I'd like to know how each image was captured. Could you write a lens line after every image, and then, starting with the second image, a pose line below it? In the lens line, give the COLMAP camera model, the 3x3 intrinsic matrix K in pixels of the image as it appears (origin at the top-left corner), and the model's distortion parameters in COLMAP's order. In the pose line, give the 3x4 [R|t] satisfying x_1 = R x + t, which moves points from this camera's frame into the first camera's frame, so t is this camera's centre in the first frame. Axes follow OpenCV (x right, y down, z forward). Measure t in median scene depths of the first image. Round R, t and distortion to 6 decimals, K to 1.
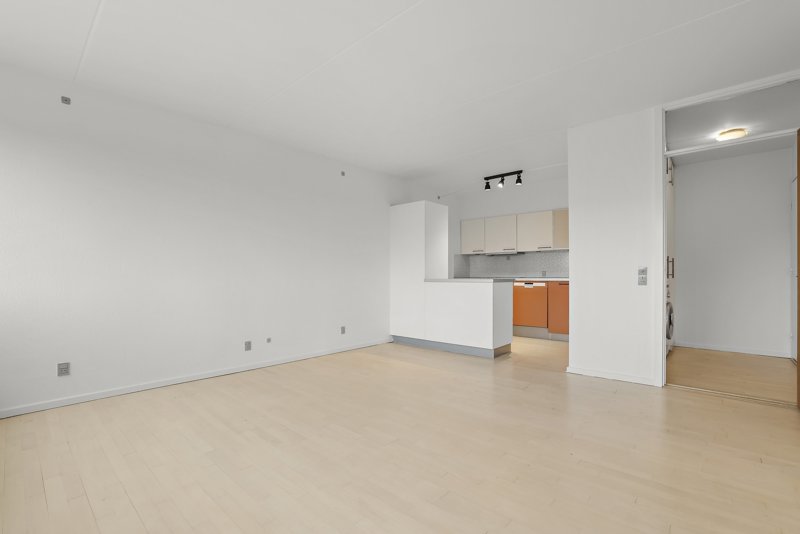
lens RADIAL K [[358.2, 0, 397.1], [0, 358.2, 280.2], [0, 0, 1]] dist [0.000559, 0.000129]
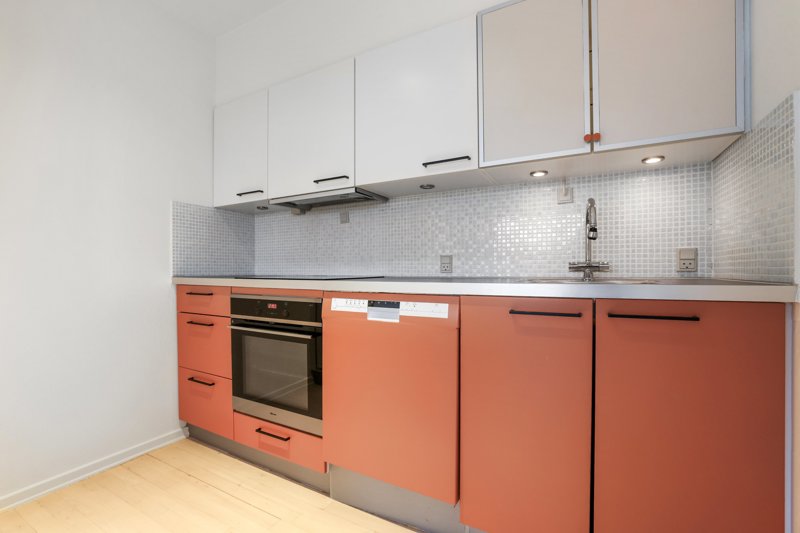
lens RADIAL K [[340.5, 0, 392.7], [0, 340.5, 273.3], [0, 0, 1]] dist [-0.031433, 0.000026]
pose [[0.976202, -0.002270, 0.216851, 0.304855], [0.002815, 0.999994, -0.002204, -0.010155], [-0.216845, 0.002762, 0.976202, 0.730682]]
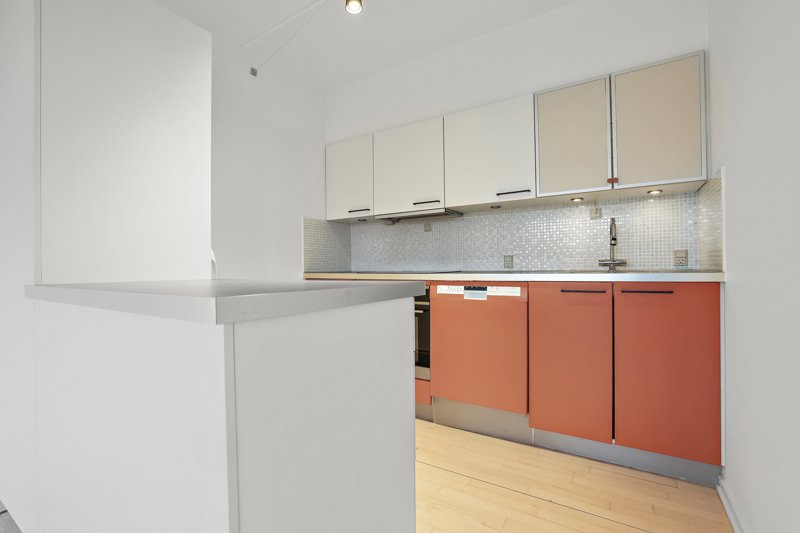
lens RADIAL K [[349.0, 0, 398.3], [0, 349.0, 268.8], [0, 0, 1]] dist [-0.031520, 0.000332]
pose [[0.986847, -0.009324, 0.161385, 0.218846], [0.010604, 0.999919, -0.007073, -0.008640], [-0.161306, 0.008691, 0.986866, 0.621338]]
